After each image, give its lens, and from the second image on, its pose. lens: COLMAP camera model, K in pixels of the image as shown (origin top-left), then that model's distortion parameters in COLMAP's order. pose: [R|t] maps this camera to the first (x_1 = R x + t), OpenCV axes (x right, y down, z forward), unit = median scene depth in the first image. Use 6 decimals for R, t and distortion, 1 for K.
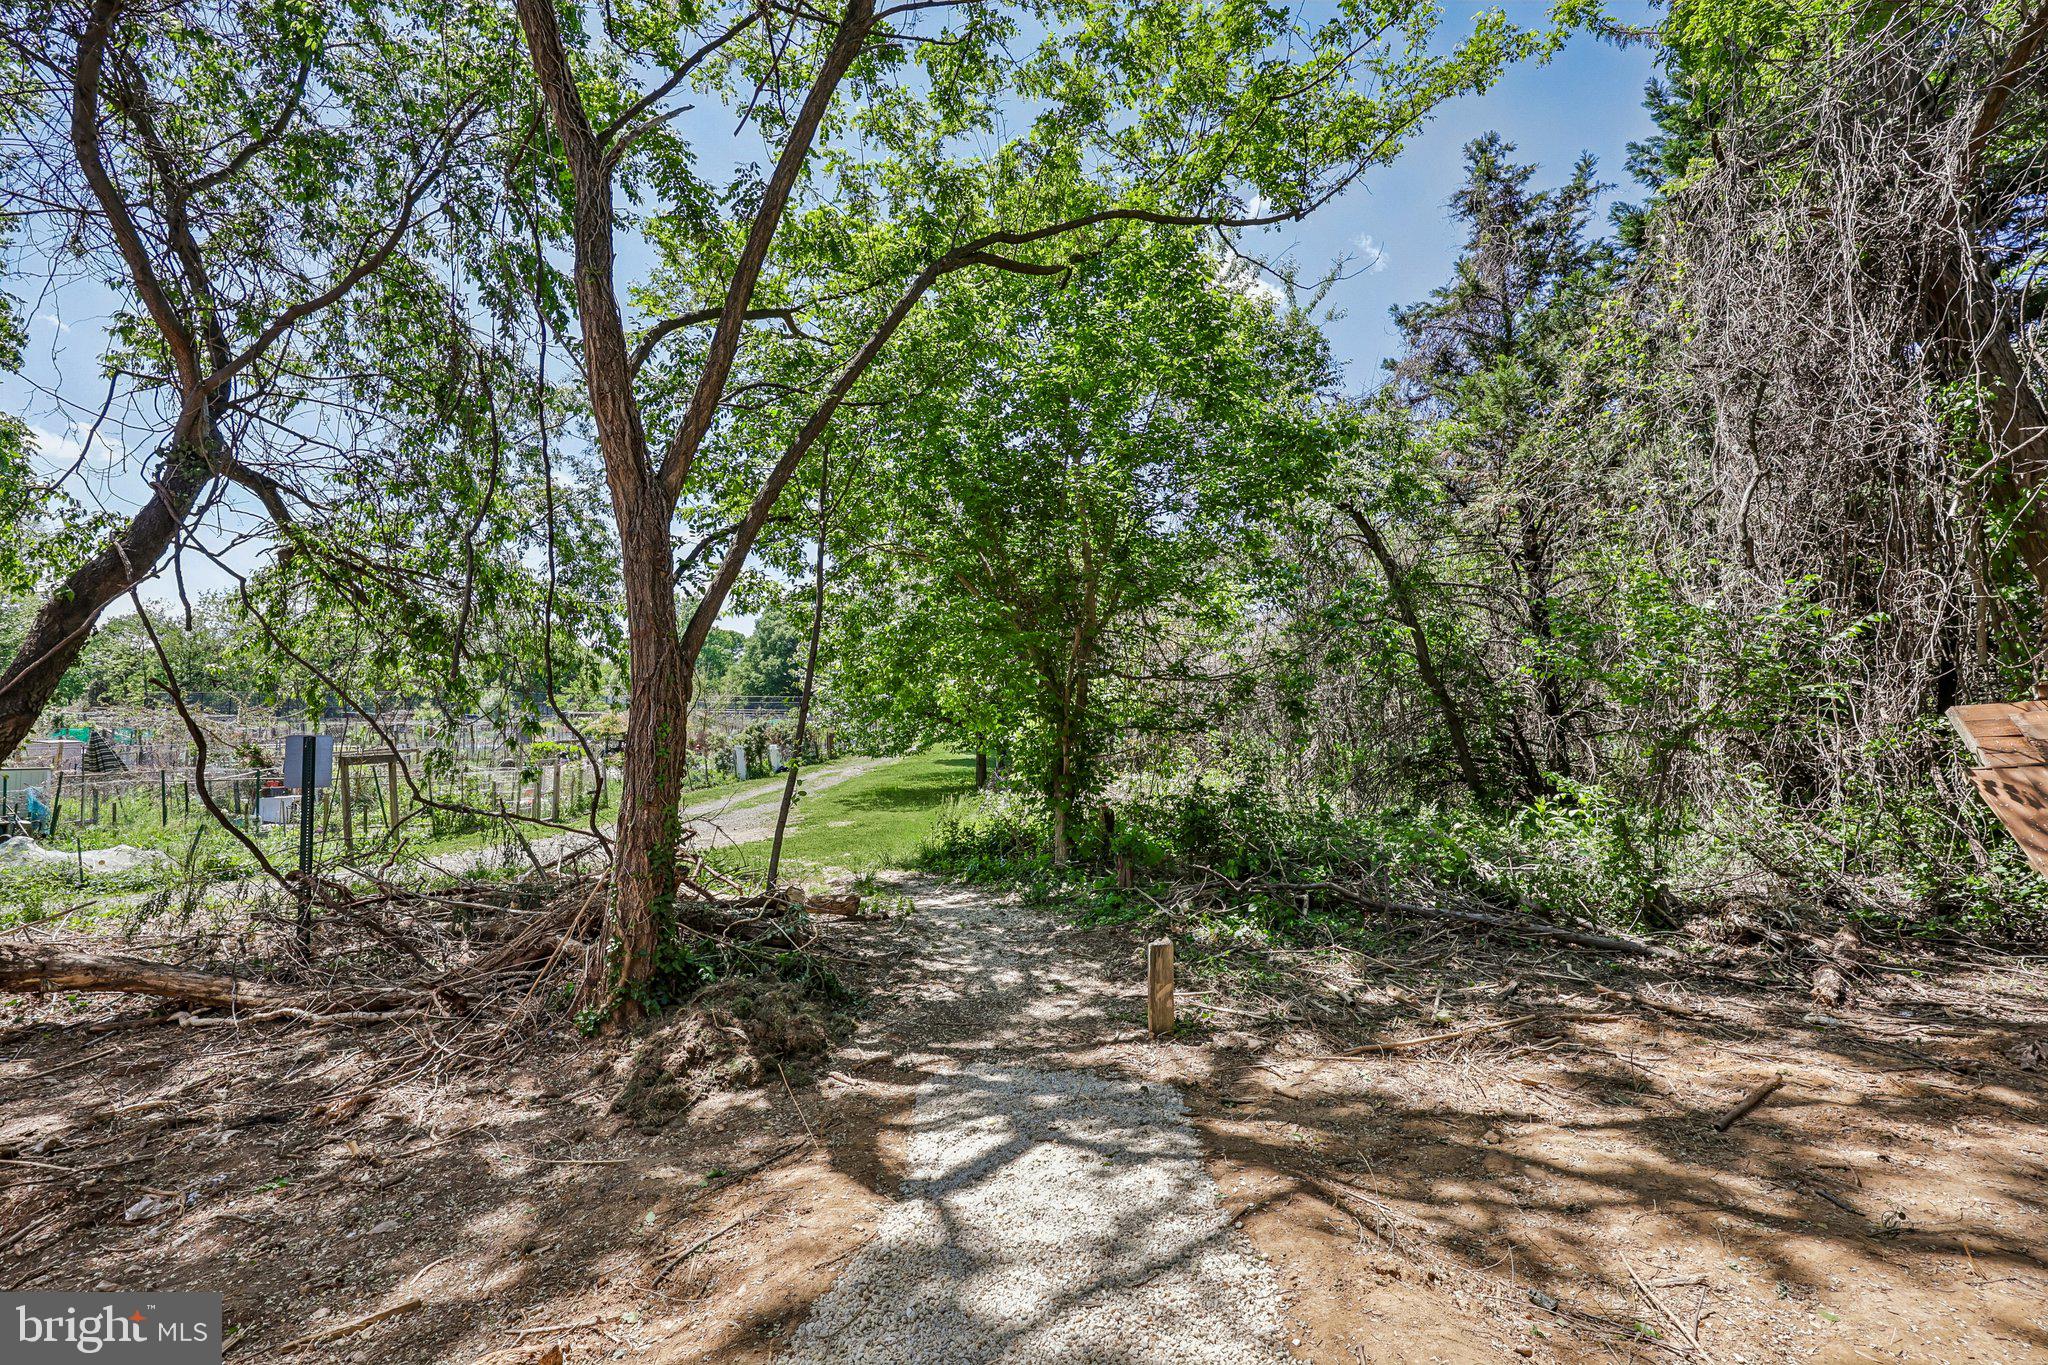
lens RADIAL K [[832.8, 0, 1028.6], [0, 832.8, 692.7], [0, 0, 1]] dist [-0.000796, -0.000346]
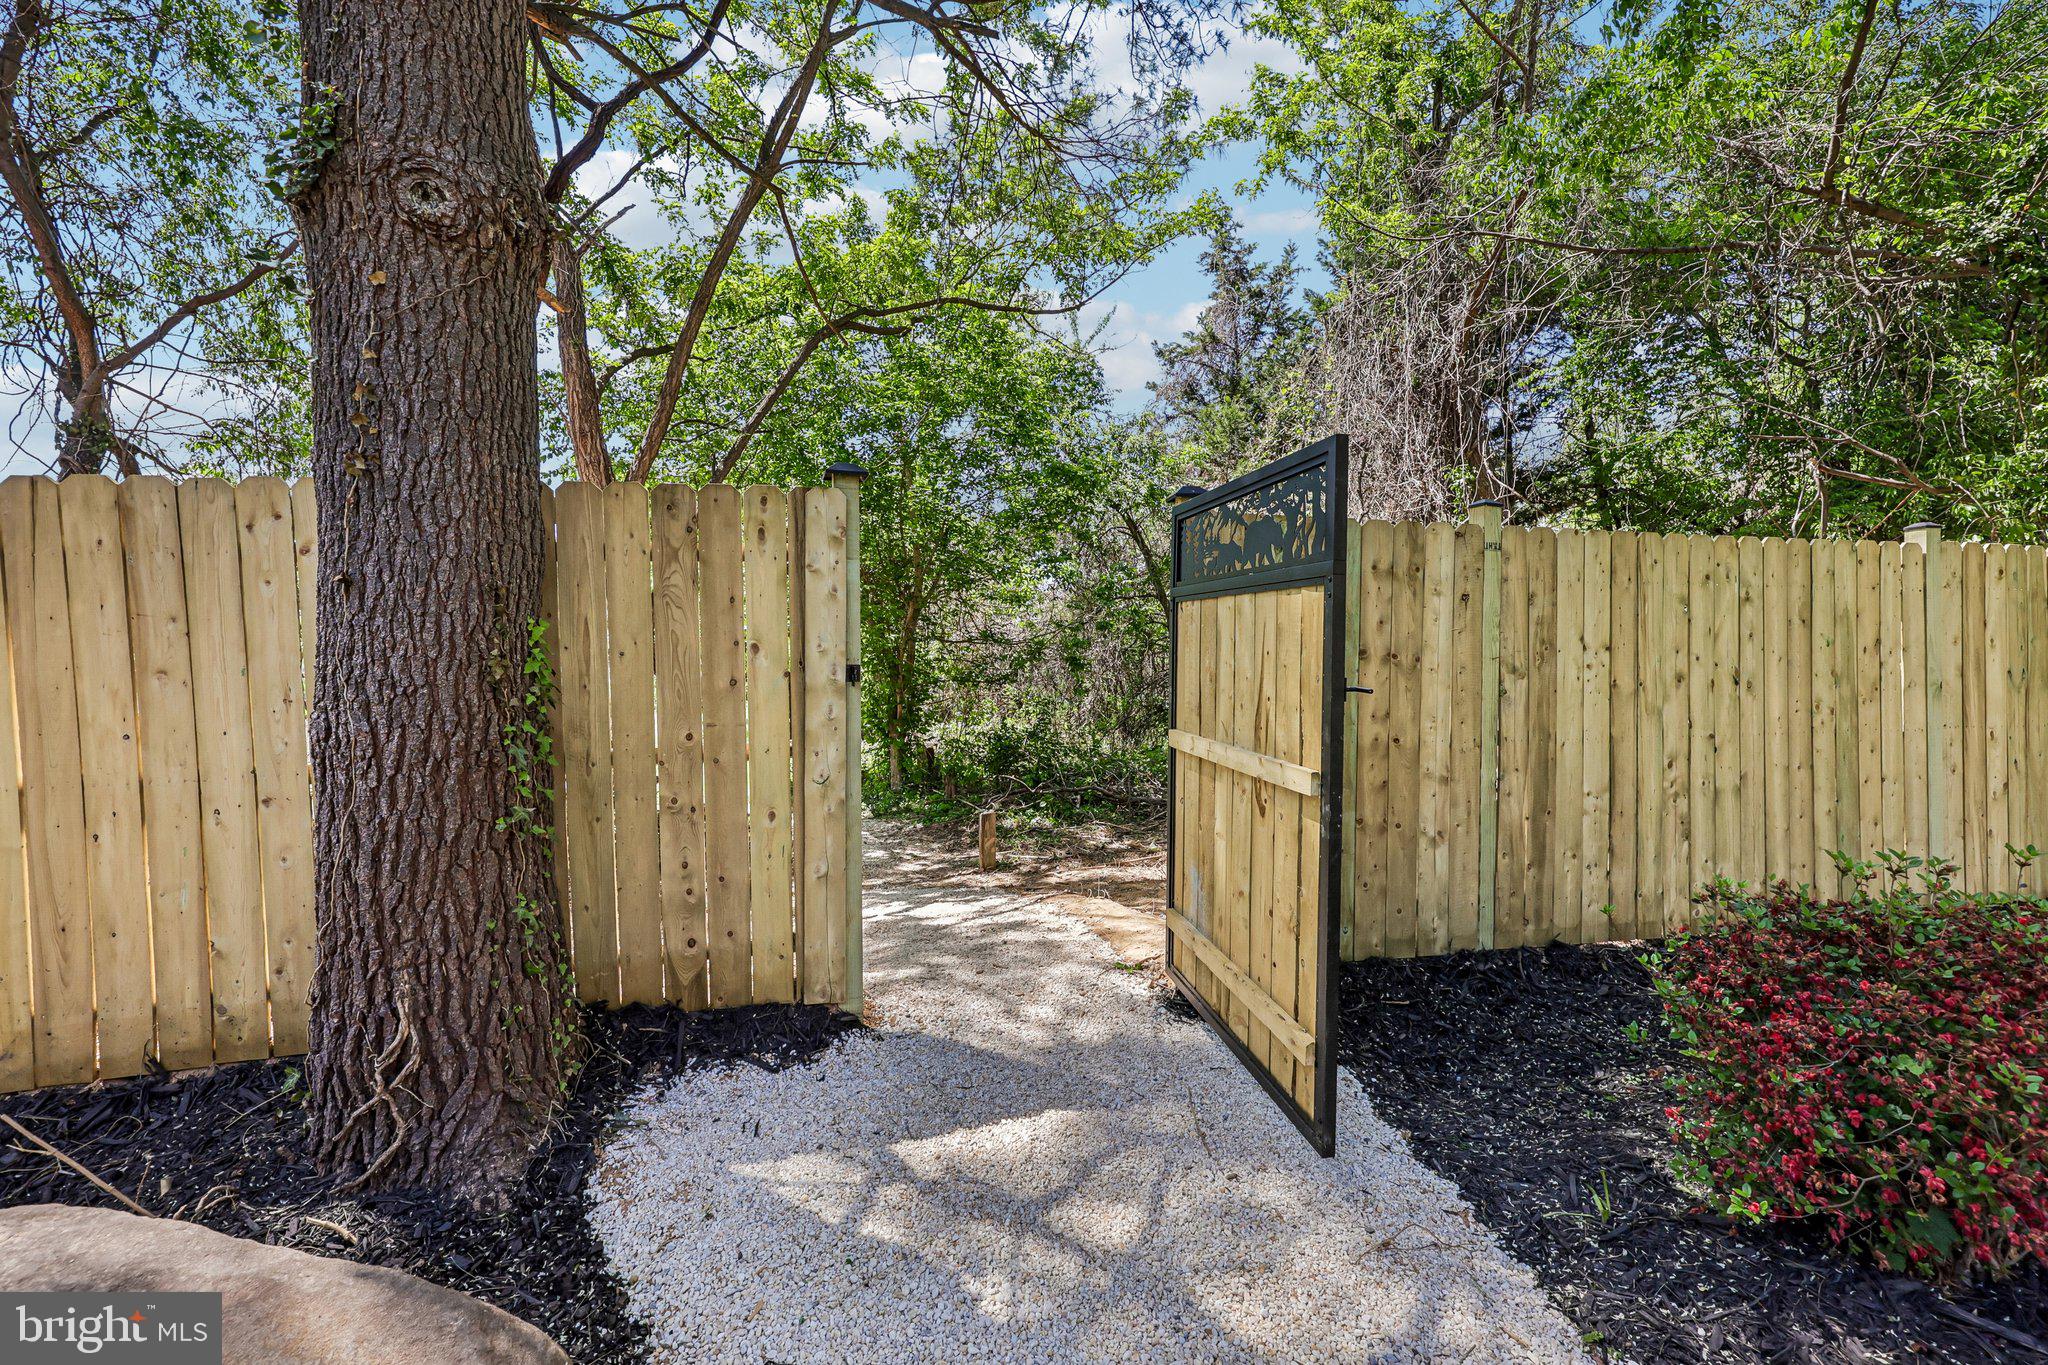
lens RADIAL K [[832.8, 0, 1028.6], [0, 832.8, 692.7], [0, 0, 1]] dist [-0.000796, -0.000346]
pose [[0.969249, -0.007693, 0.245962, -0.067044], [-0.004259, 0.998837, 0.048021, -0.001803], [-0.246046, -0.047592, 0.968089, -0.235886]]
